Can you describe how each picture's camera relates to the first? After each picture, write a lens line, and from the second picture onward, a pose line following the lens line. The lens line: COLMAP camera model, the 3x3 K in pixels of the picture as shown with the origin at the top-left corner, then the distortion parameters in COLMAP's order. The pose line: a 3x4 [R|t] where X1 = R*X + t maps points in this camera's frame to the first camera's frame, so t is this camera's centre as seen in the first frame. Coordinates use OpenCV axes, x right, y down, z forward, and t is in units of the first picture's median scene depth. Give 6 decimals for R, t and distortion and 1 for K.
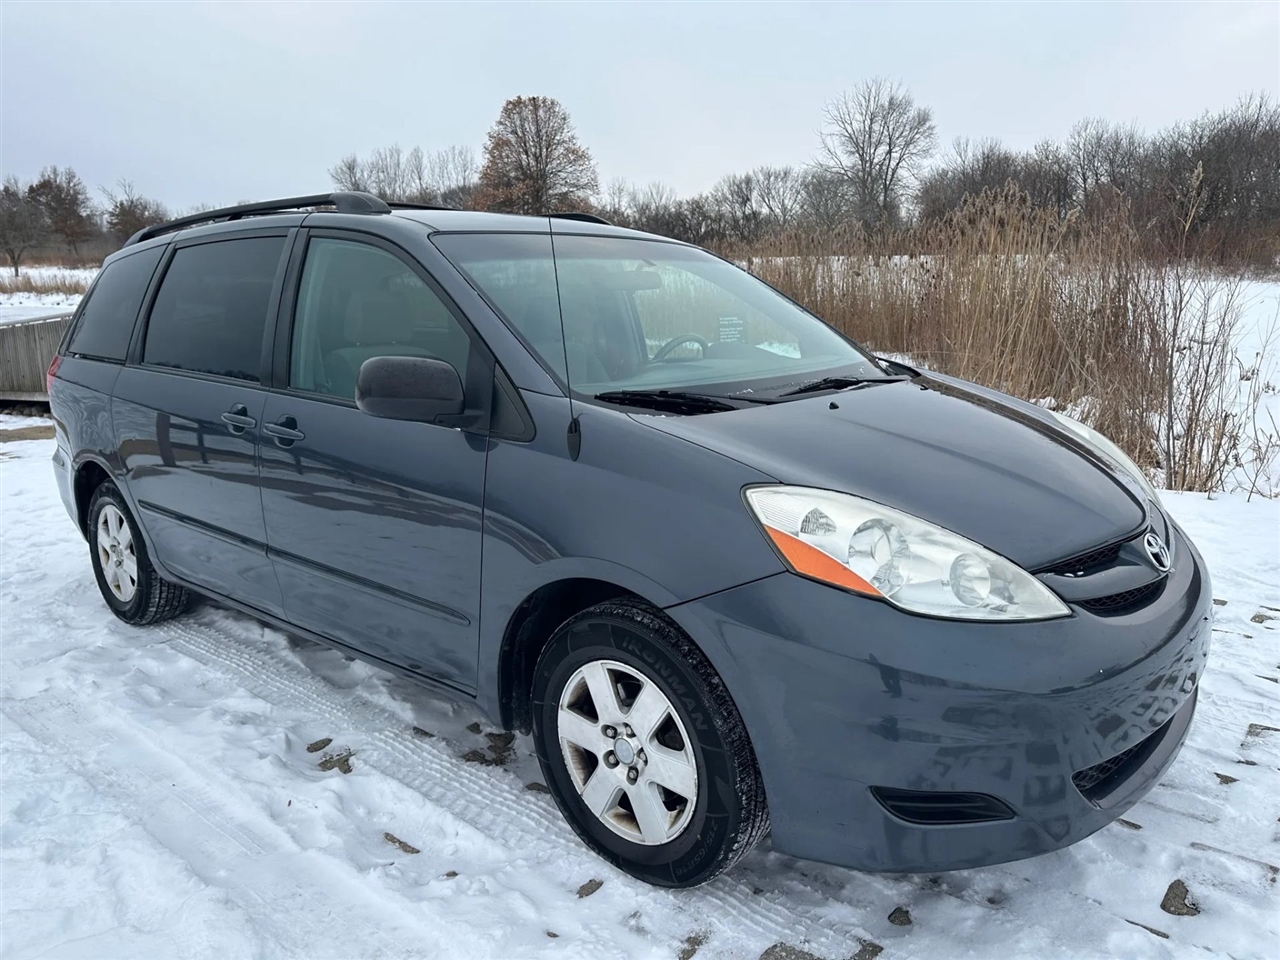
lens RADIAL K [[923.7, 0, 642.7], [0, 923.7, 476.6], [0, 0, 1]] dist [0.010369, -0.012700]
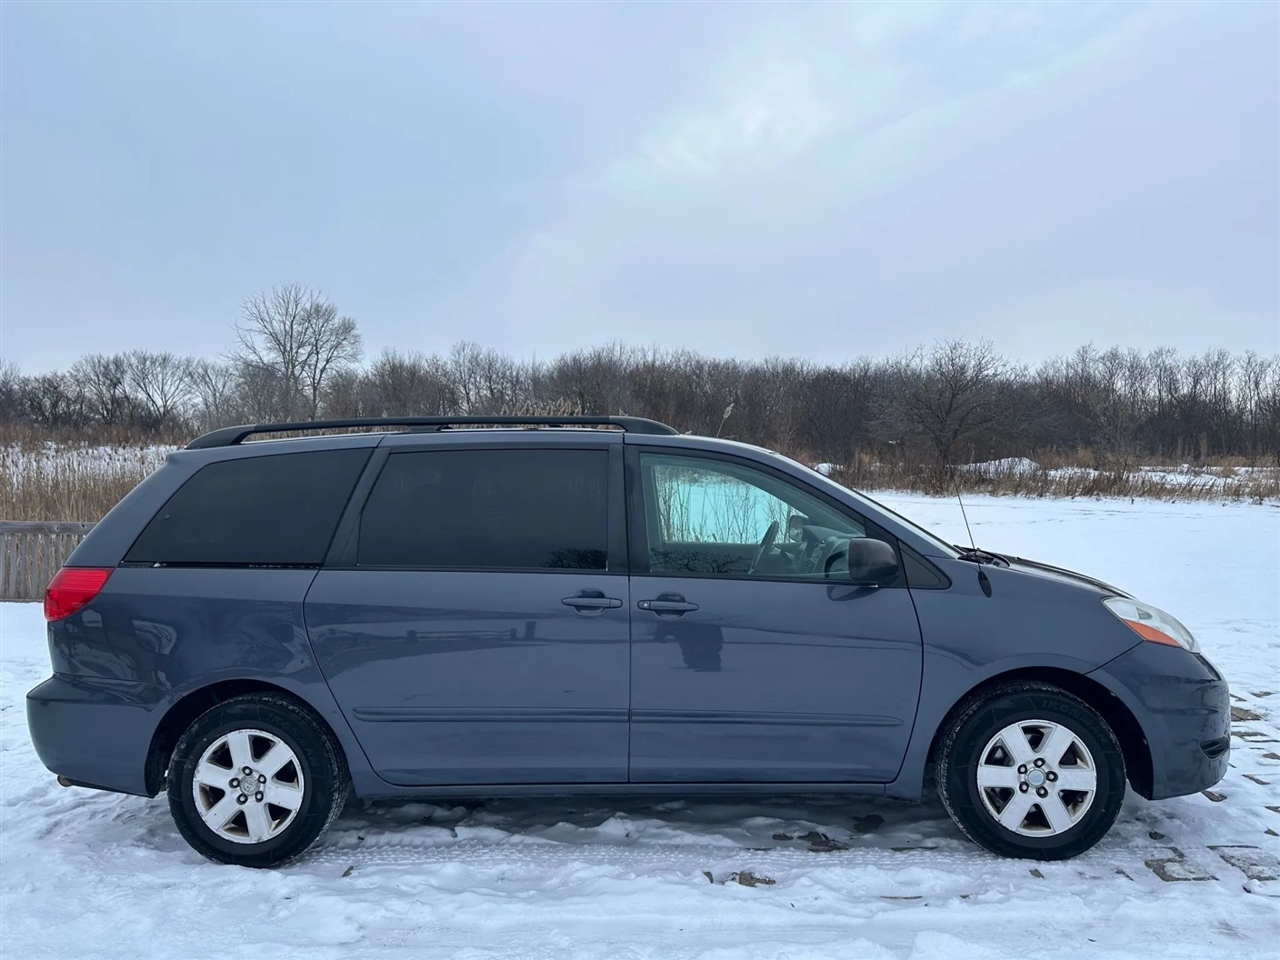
lens RADIAL K [[923.7, 0, 649.0], [0, 923.7, 472.7], [0, 0, 1]] dist [0.010369, -0.012700]
pose [[0.771333, 0.019983, 0.636118, -1.526140], [0.112893, 0.979360, -0.167656, -0.026038], [-0.626340, 0.201132, 0.753157, 0.105761]]
